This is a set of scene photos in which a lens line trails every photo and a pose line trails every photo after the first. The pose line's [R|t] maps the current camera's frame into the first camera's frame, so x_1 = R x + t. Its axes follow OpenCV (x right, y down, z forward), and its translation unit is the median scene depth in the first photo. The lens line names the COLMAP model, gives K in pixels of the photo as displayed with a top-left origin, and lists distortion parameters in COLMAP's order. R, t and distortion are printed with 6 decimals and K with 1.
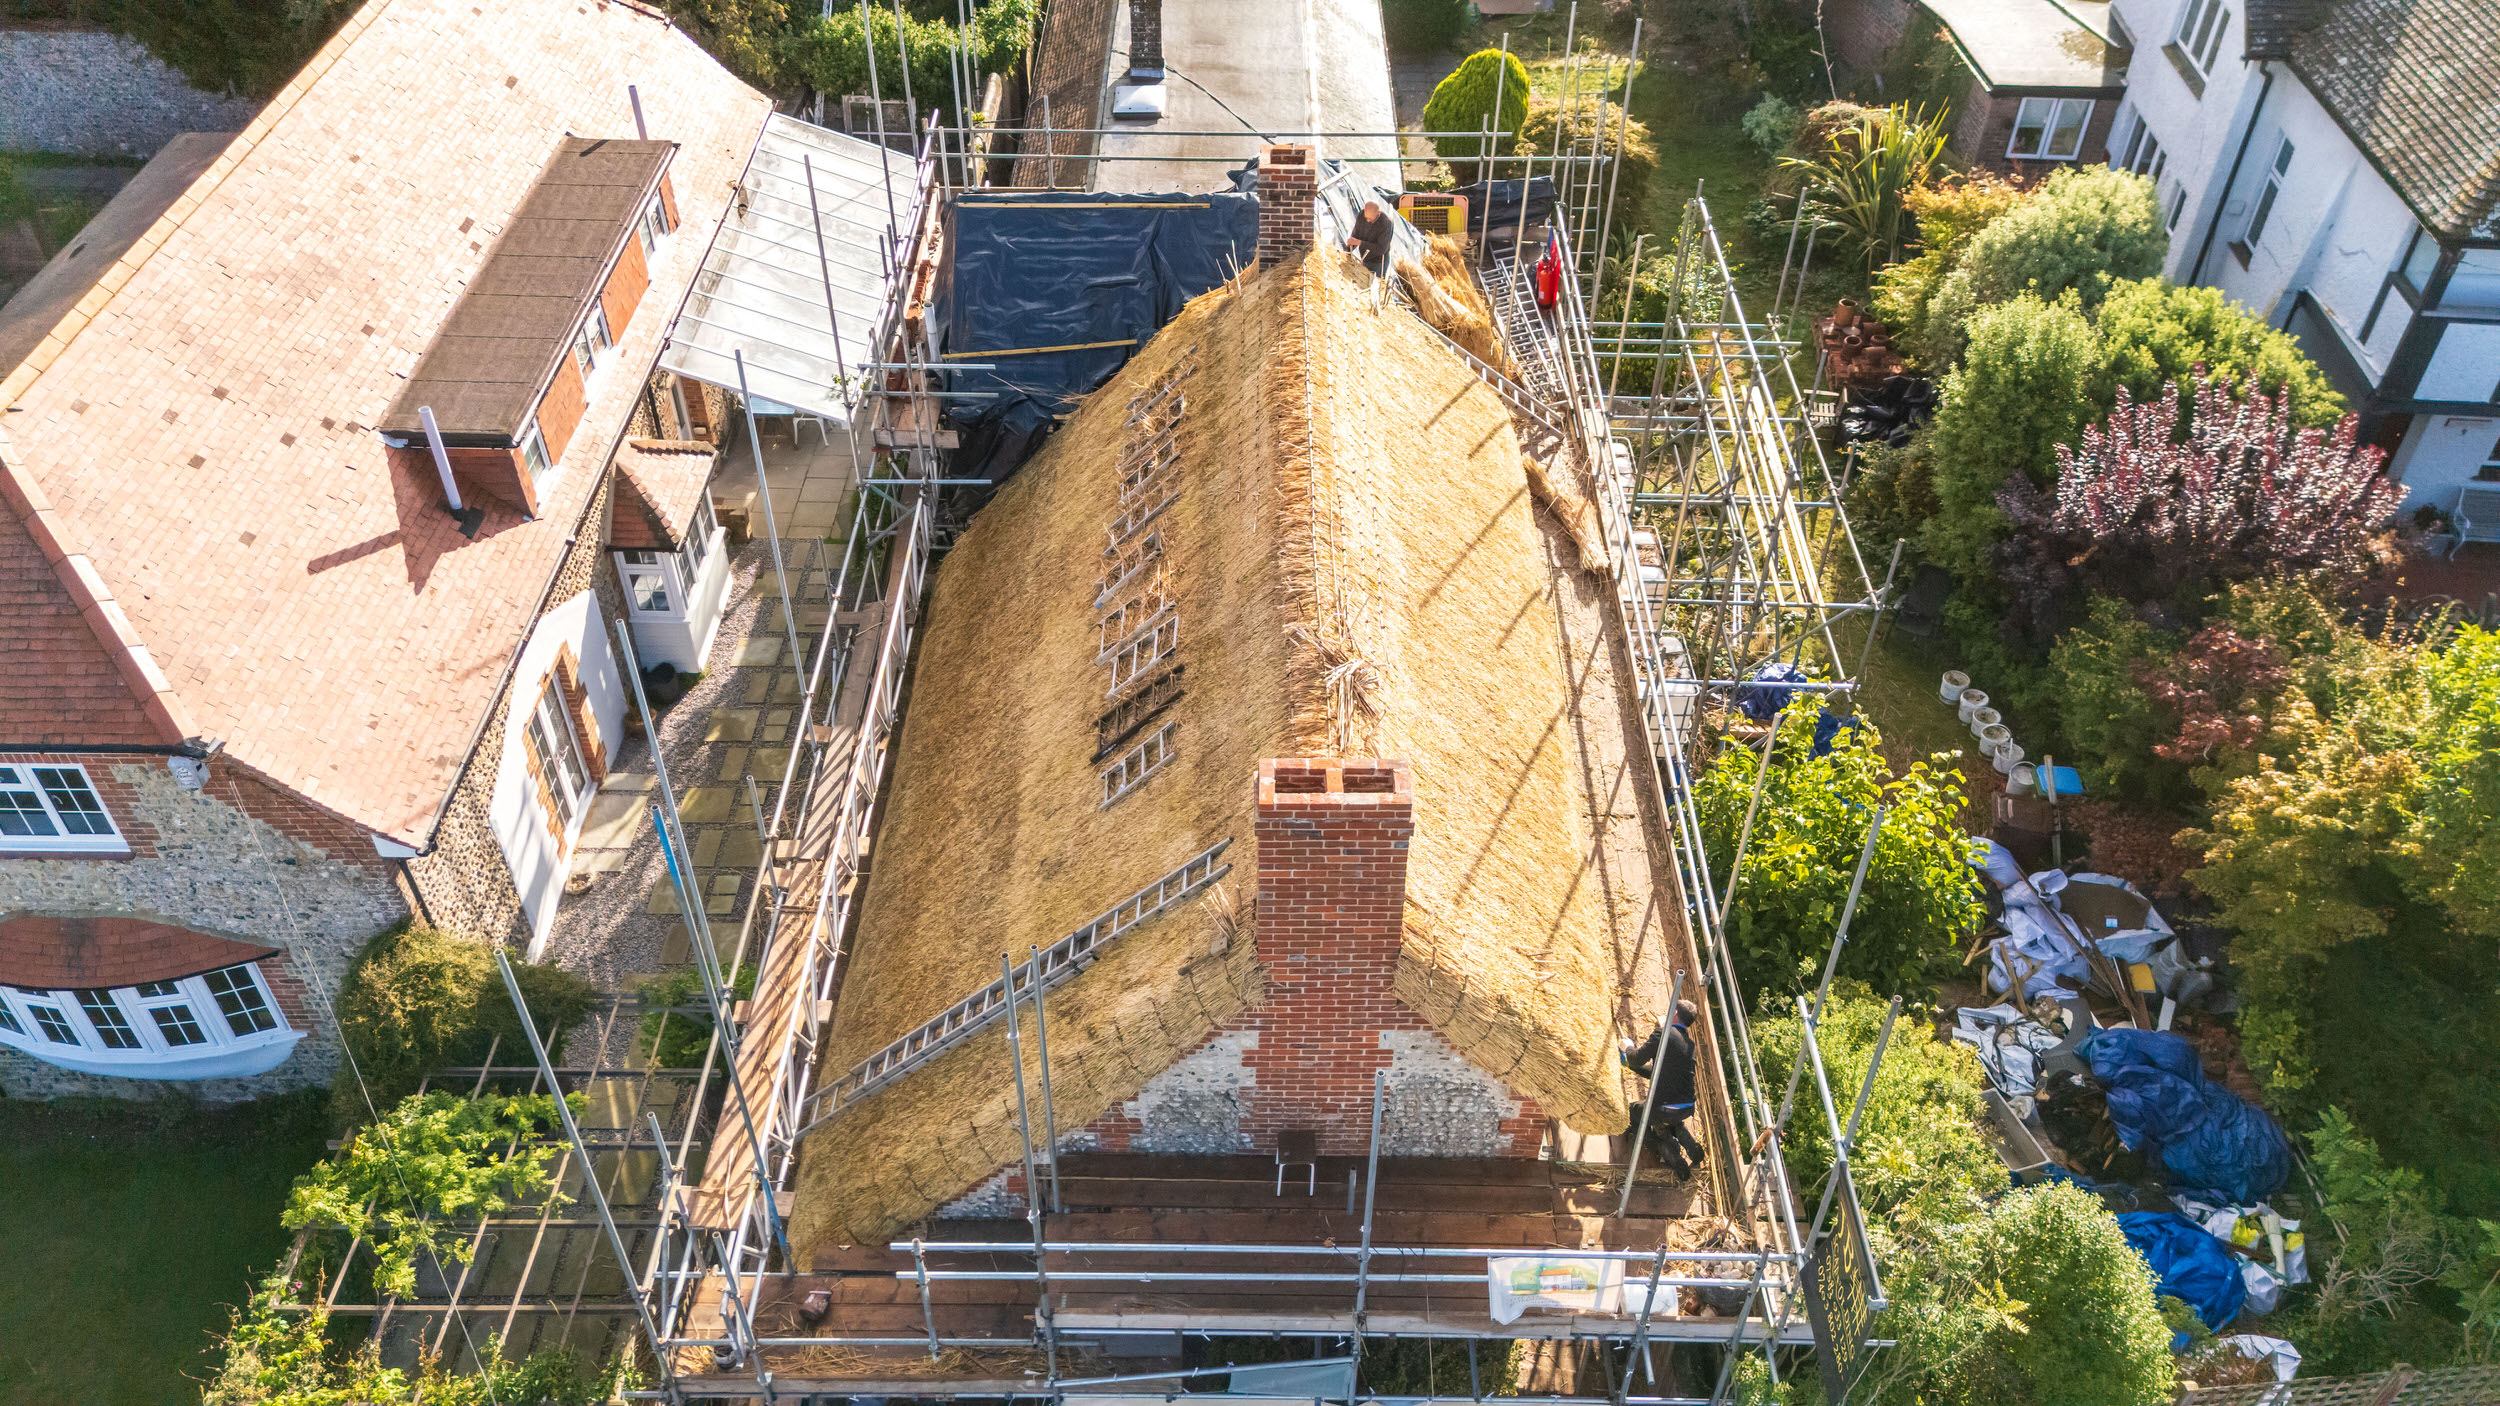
lens RADIAL K [[1855.2, 0, 1242.9], [0, 1855.2, 704.5], [0, 0, 1]] dist [0.085908, -0.090467]
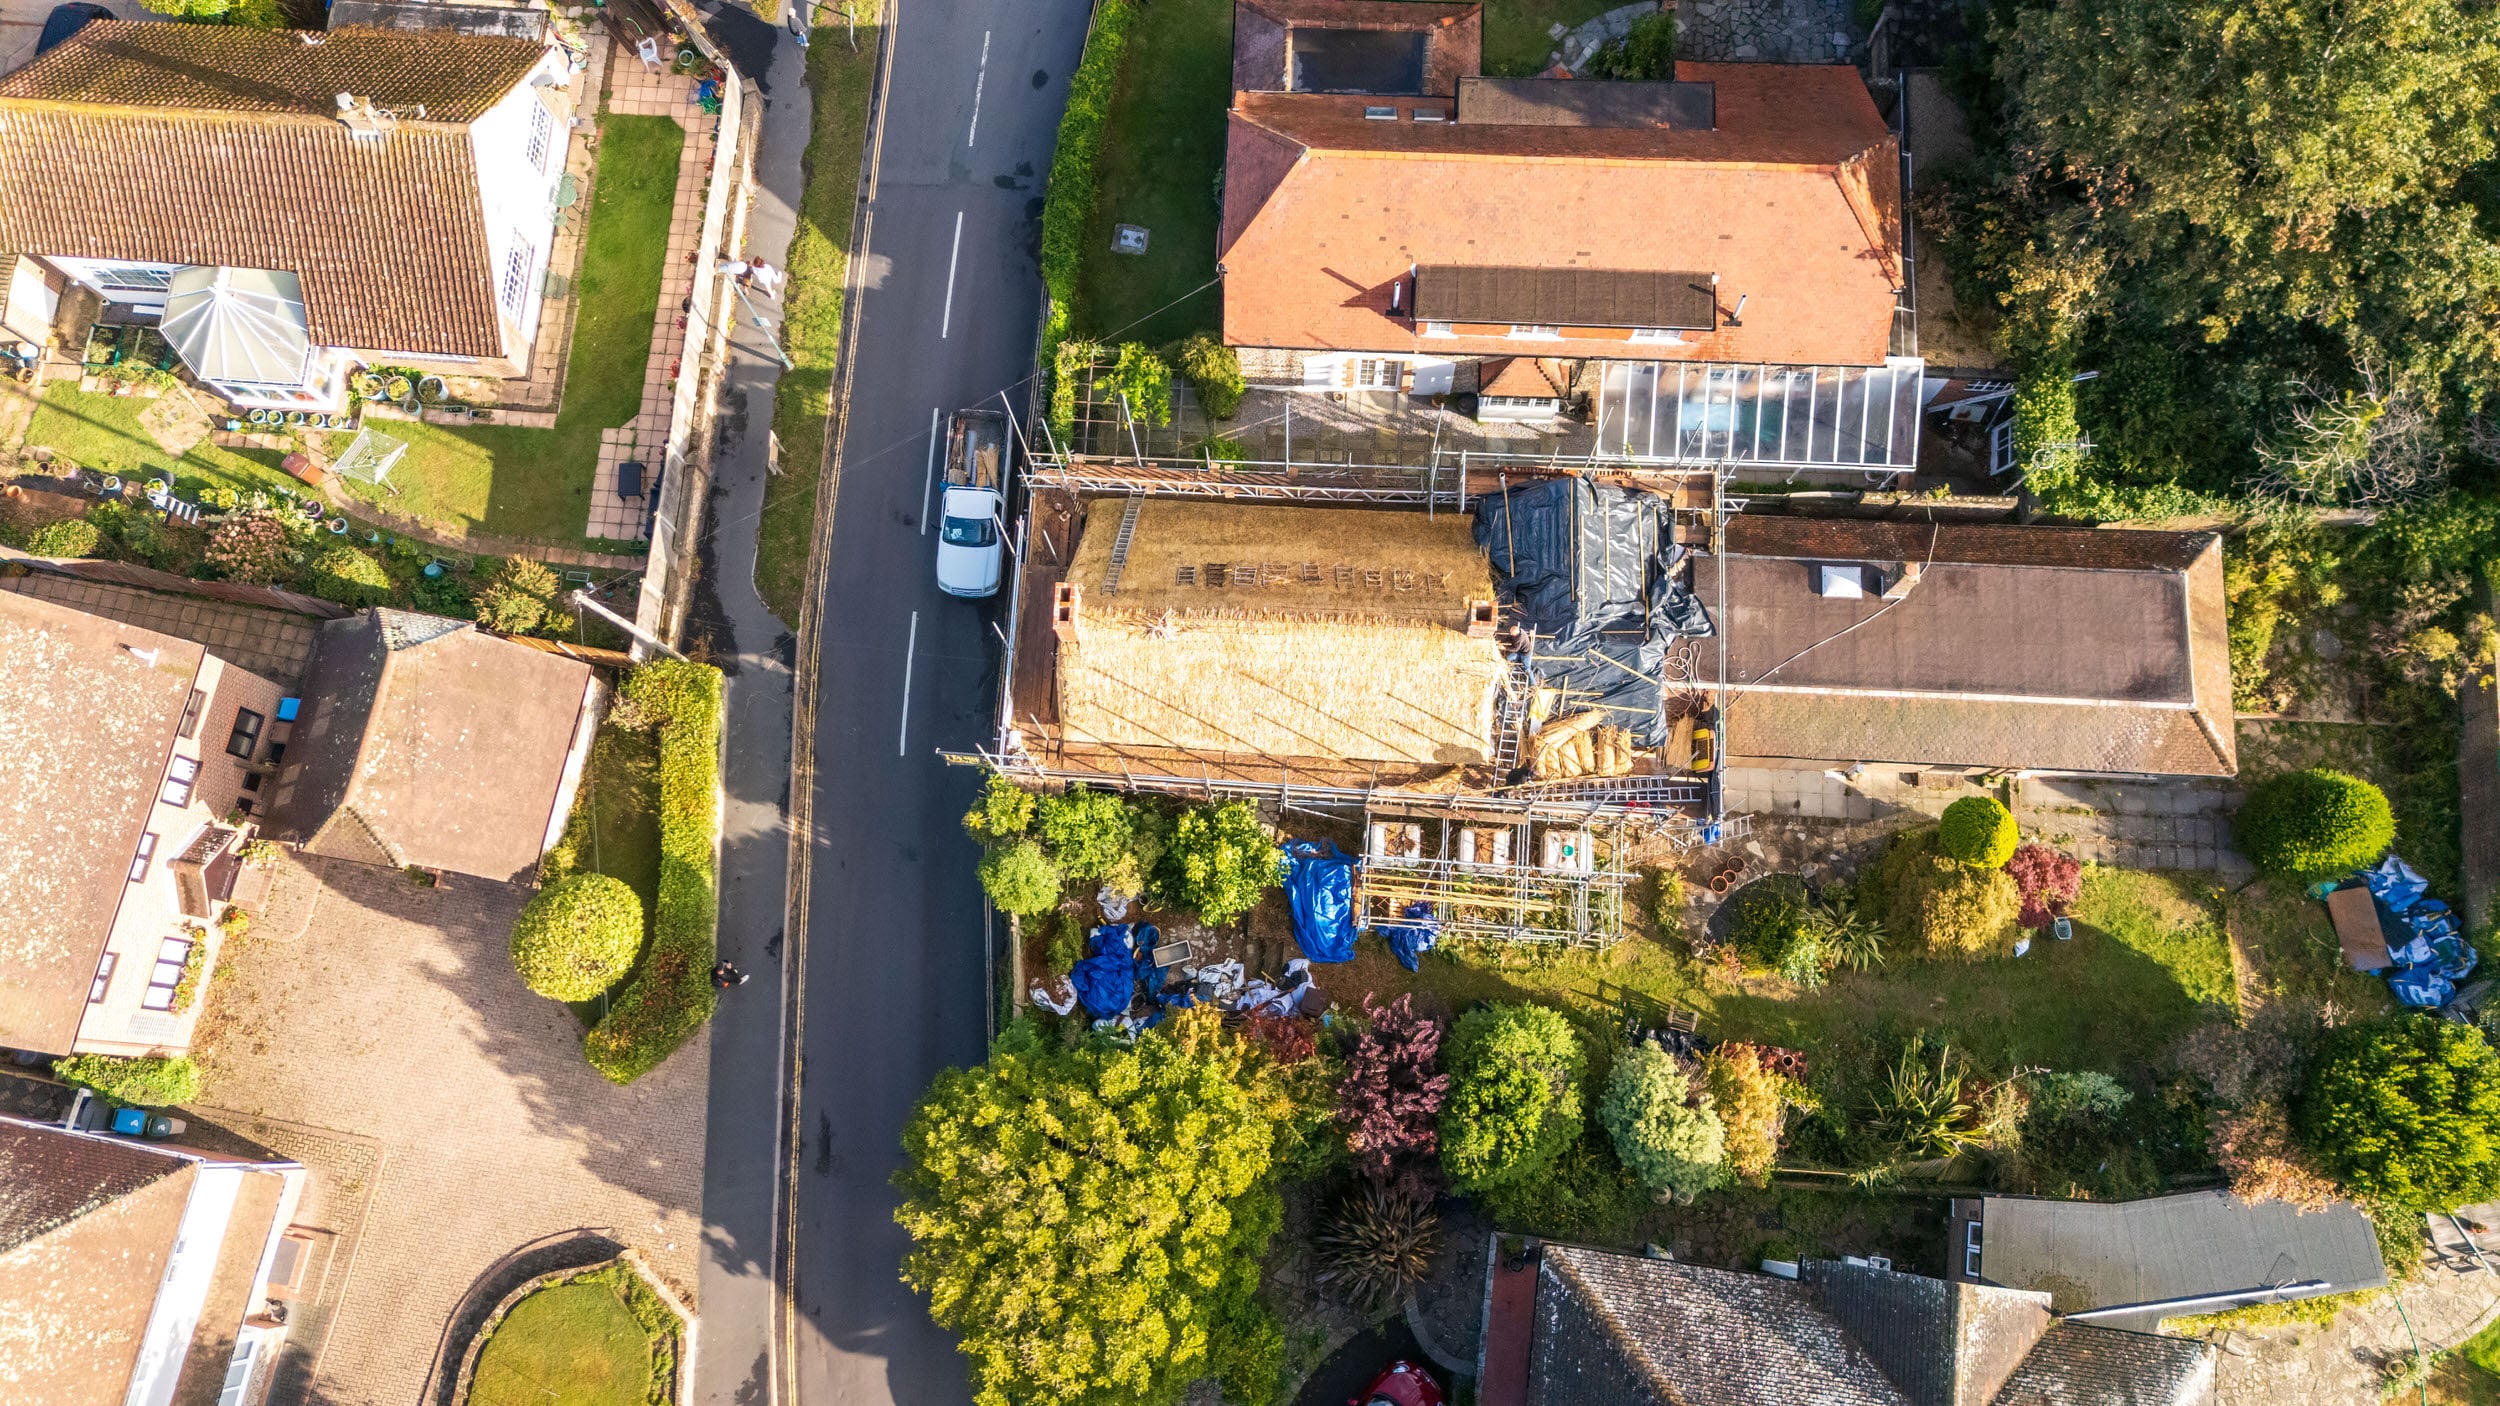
lens RADIAL K [[1831.6, 0, 1242.0], [0, 1831.6, 704.8], [0, 0, 1]] dist [0.071643, -0.072916]
pose [[-0.046663, 0.971042, -0.234309, 0.658242], [-0.633093, 0.152689, 0.758867, -1.767763], [0.772668, 0.183750, 0.607635, -0.488480]]
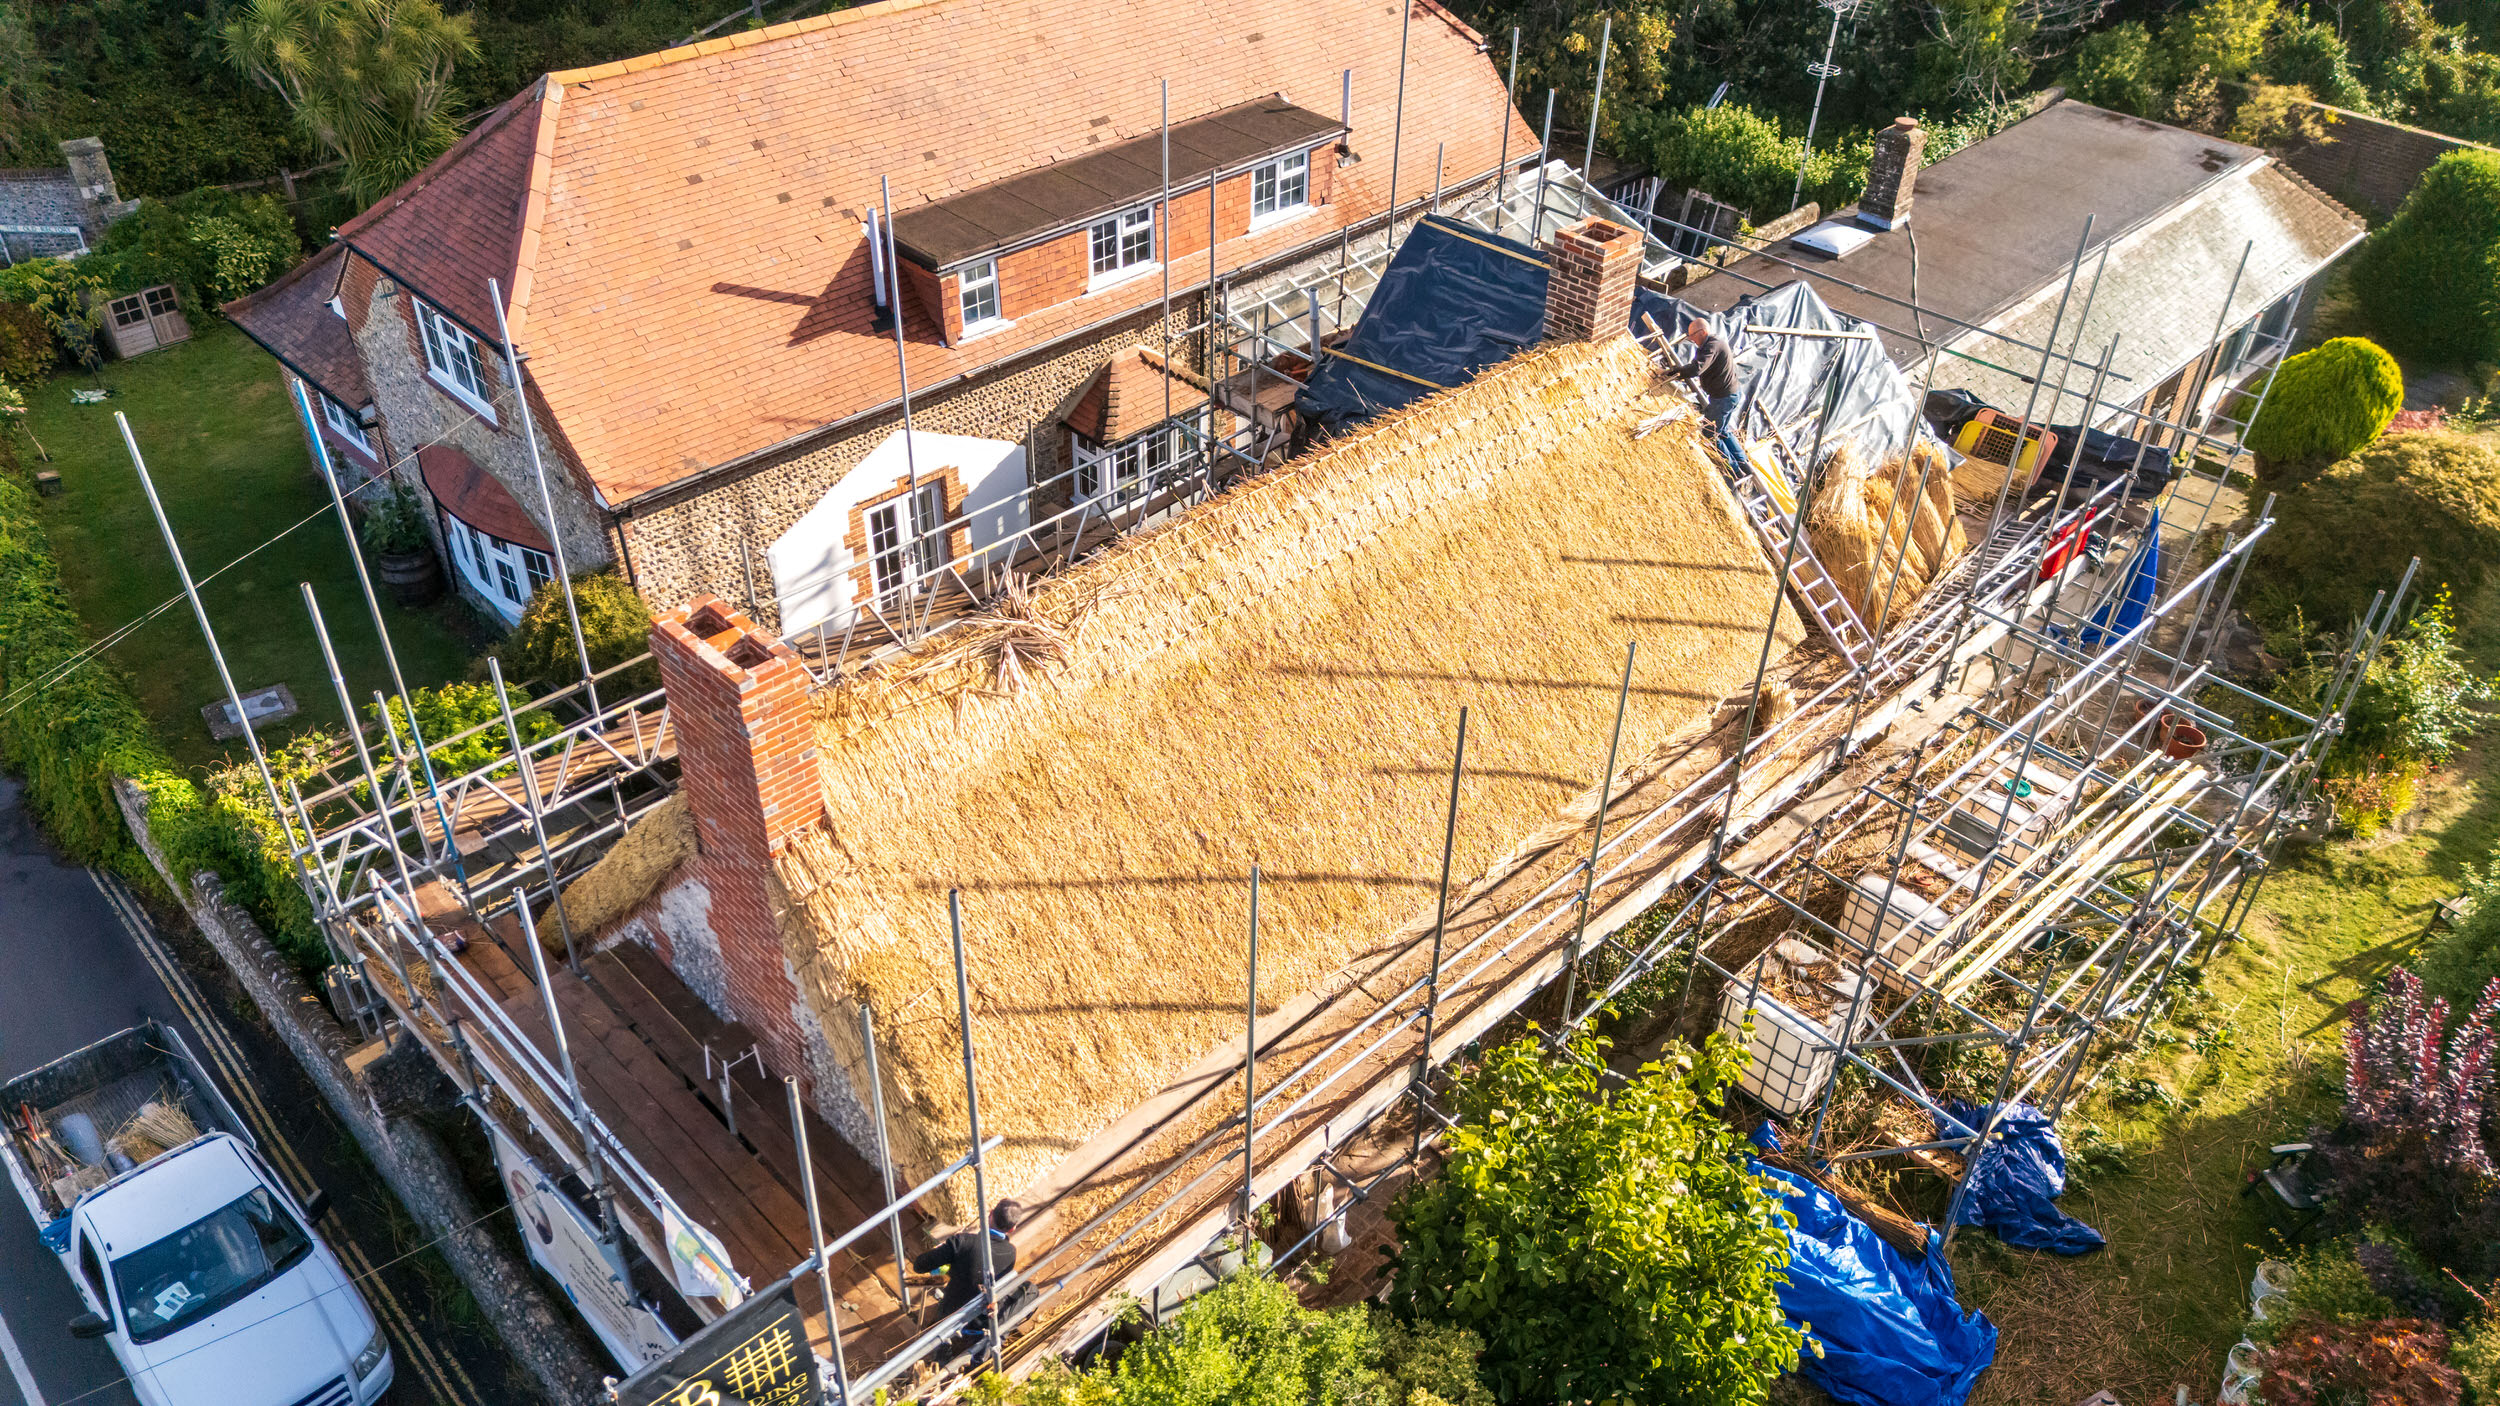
lens RADIAL K [[1855.2, 0, 1242.9], [0, 1855.2, 704.5], [0, 0, 1]] dist [0.085908, -0.090467]
pose [[0.703807, 0.429035, -0.566202, 0.527900], [-0.478146, 0.875558, 0.069097, -0.080300], [0.525388, 0.222097, 0.821365, 0.241774]]
